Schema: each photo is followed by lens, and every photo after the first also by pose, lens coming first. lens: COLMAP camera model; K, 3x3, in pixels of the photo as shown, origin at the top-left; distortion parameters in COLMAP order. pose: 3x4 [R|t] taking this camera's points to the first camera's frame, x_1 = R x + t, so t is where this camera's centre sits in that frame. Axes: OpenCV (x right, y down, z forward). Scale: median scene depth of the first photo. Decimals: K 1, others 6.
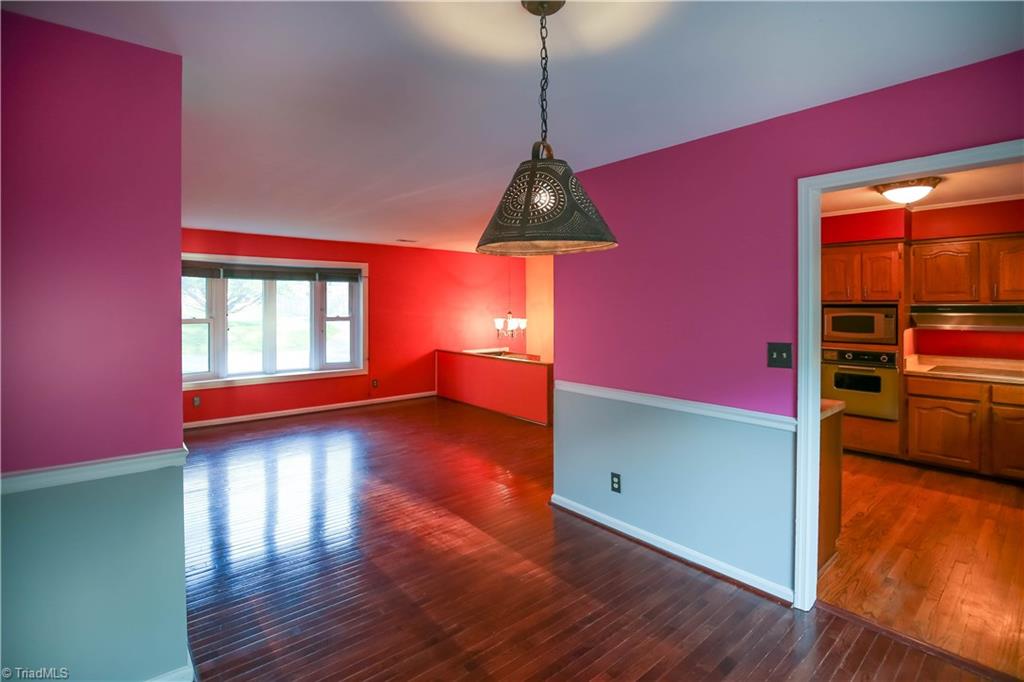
lens RADIAL K [[481.1, 0, 513.6], [0, 481.1, 311.9], [0, 0, 1]] dist [-0.023670, 0.000426]
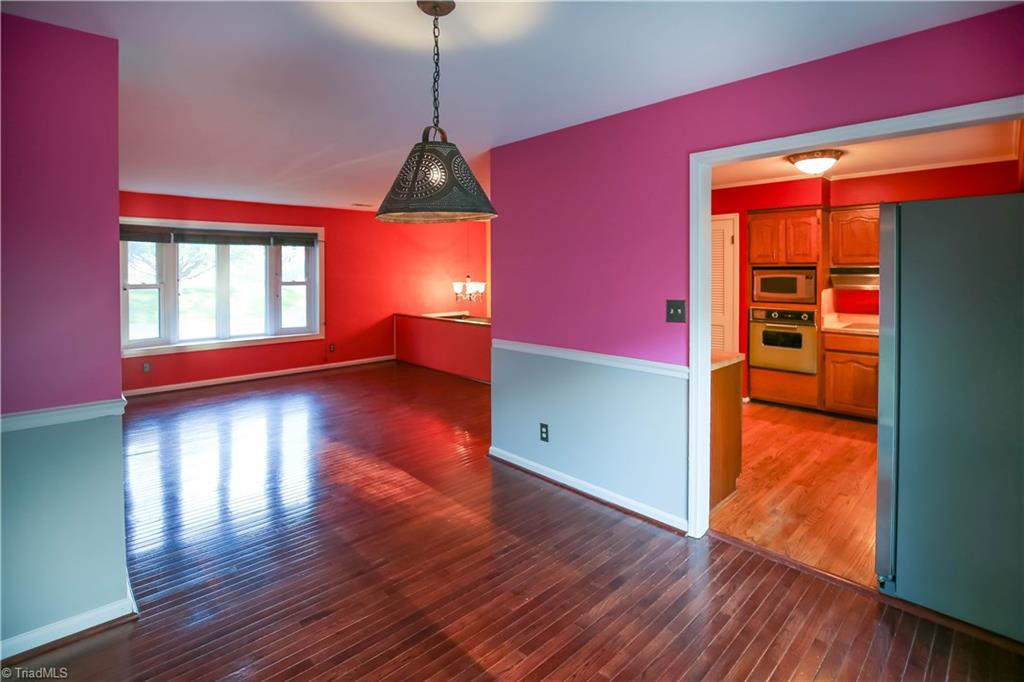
lens RADIAL K [[487.2, 0, 510.4], [0, 487.2, 277.9], [0, 0, 1]] dist [-0.021497, -0.000437]
pose [[0.998503, -0.004843, 0.054489, 0.068063], [0.004679, 0.999984, 0.003130, 0.004225], [-0.054503, -0.002871, 0.998509, -0.073319]]
